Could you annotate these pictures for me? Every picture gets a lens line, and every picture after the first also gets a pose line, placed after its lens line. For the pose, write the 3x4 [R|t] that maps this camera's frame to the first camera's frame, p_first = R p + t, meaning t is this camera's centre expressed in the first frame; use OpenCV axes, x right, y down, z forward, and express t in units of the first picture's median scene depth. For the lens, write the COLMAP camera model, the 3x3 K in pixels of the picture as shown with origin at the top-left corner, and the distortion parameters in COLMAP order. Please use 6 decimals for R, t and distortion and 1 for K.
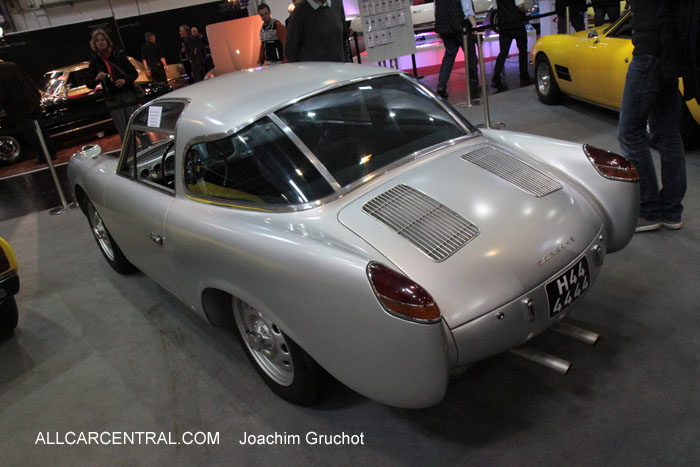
lens RADIAL K [[548.5, 0, 350.0], [0, 548.5, 233.5], [0, 0, 1]] dist [-0.015994, -0.000526]
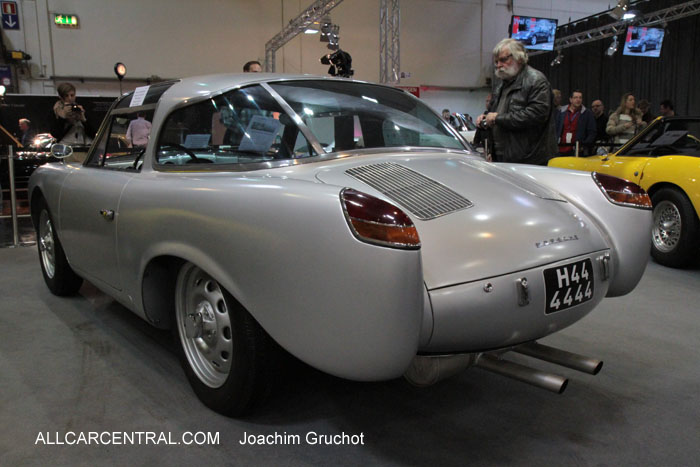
lens RADIAL K [[588.2, 0, 350.0], [0, 588.2, 233.5], [0, 0, 1]] dist [0.001305, 0.009450]
pose [[0.986981, 0.160724, 0.005964, 0.034479], [-0.154353, 0.956978, -0.245699, 0.243545], [-0.045197, 0.241580, 0.969328, 0.084209]]
